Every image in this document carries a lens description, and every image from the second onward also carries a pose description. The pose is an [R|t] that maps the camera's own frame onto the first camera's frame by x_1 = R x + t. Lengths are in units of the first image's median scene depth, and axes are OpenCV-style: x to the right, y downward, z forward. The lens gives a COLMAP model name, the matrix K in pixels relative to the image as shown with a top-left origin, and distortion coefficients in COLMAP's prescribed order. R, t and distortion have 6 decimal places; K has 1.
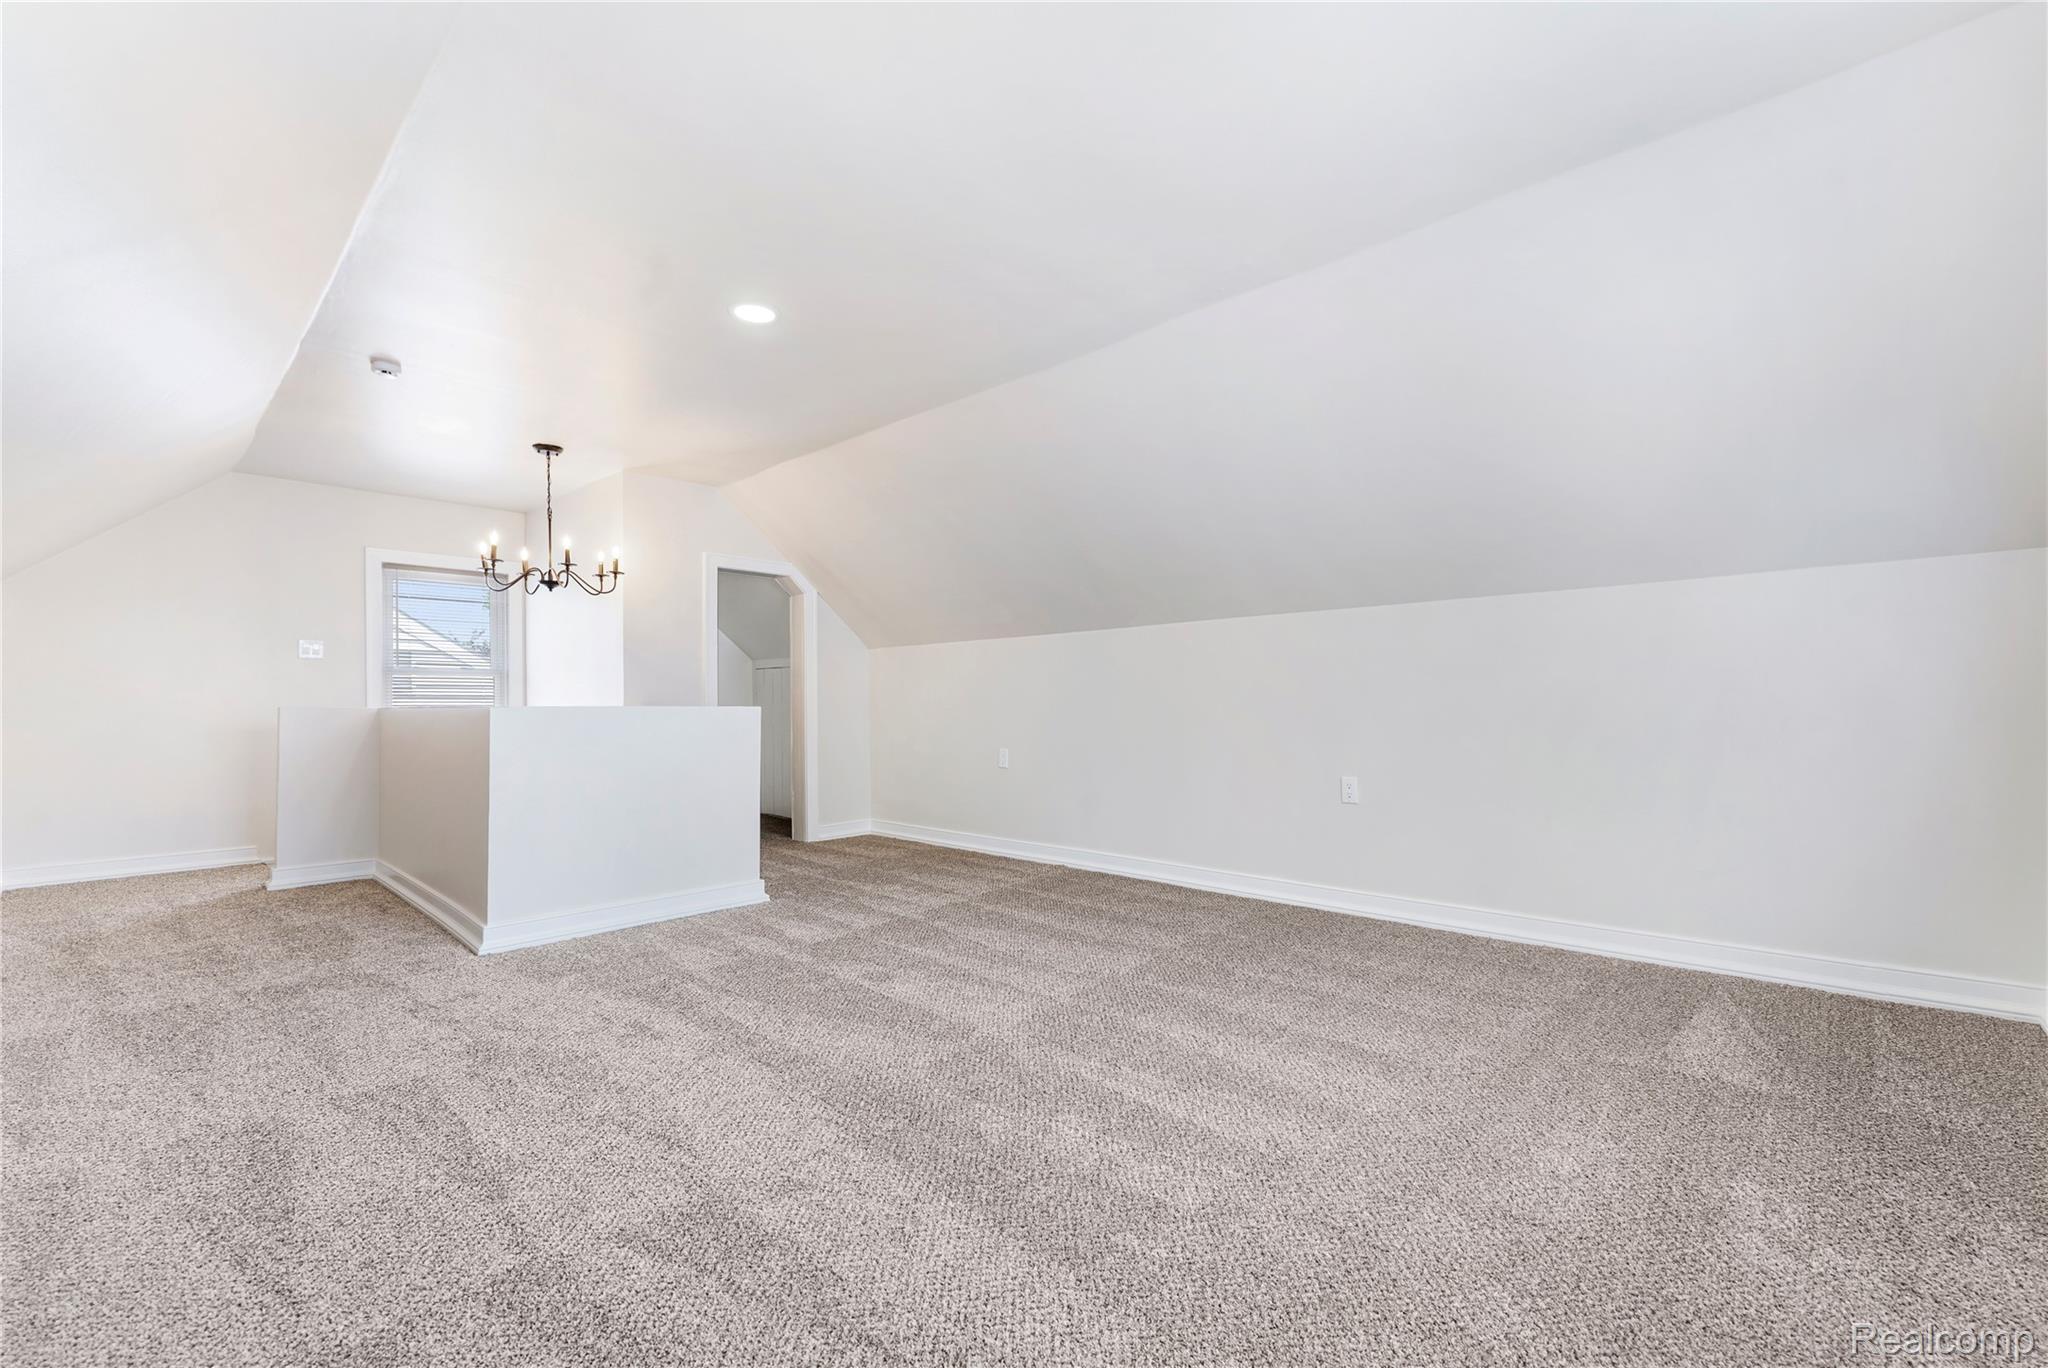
lens RADIAL K [[837.6, 0, 1026.7], [0, 837.6, 691.0], [0, 0, 1]] dist [-0.001775, -0.000067]
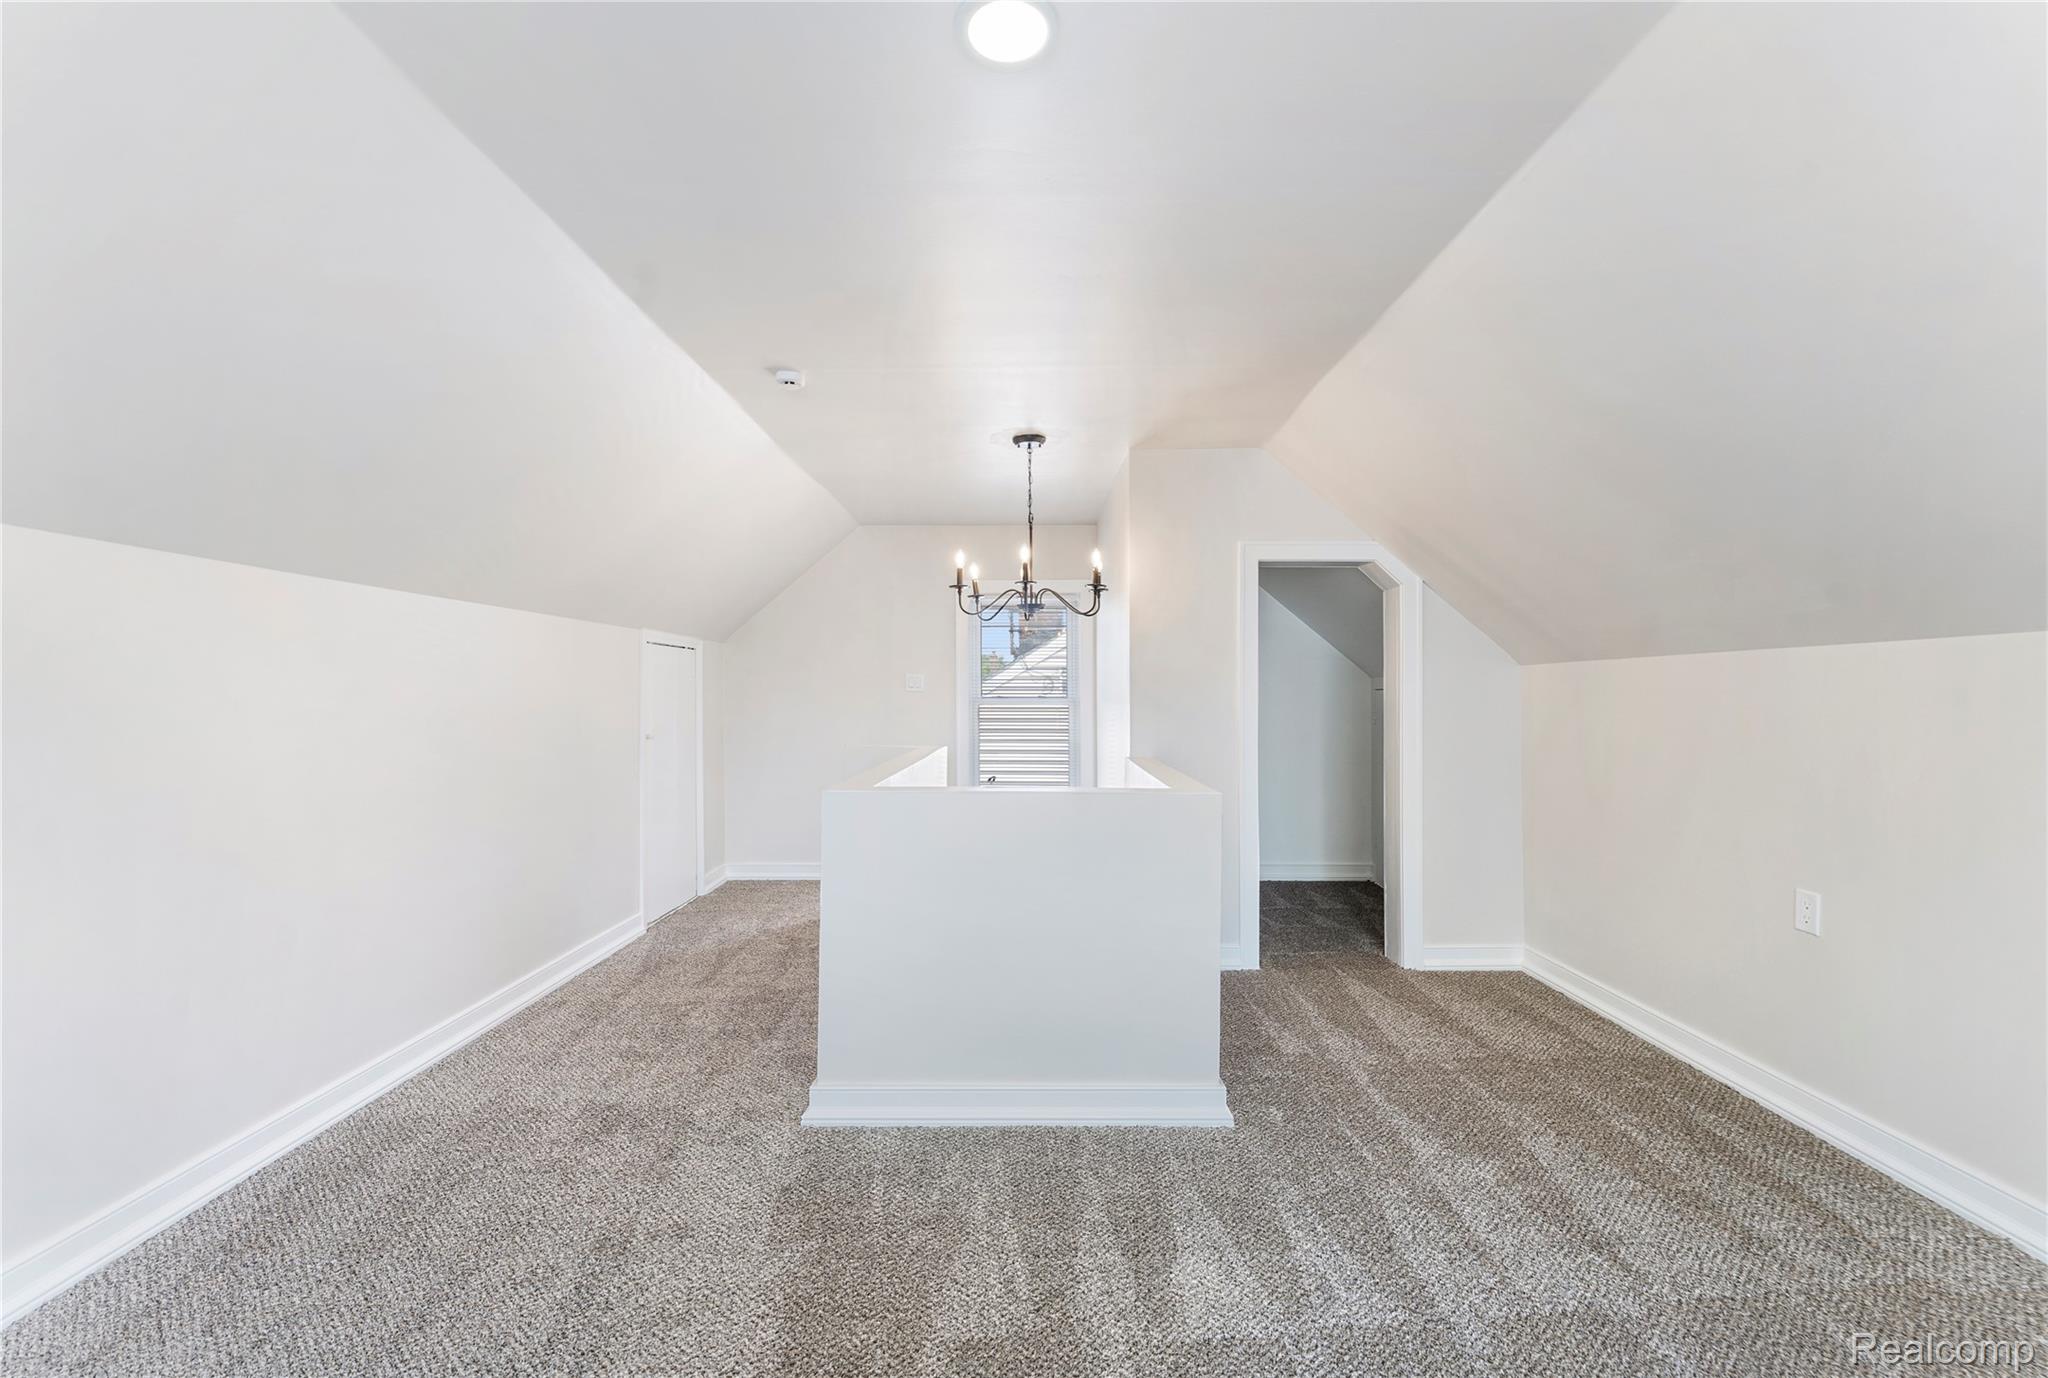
lens RADIAL K [[837.6, 0, 1028.2], [0, 837.6, 700.0], [0, 0, 1]] dist [-0.001775, -0.000067]
pose [[0.679078, 0.005886, -0.734042, 0.020682], [0.007117, 0.999868, 0.014601, -0.050963], [0.734031, -0.015139, 0.678947, 0.452587]]
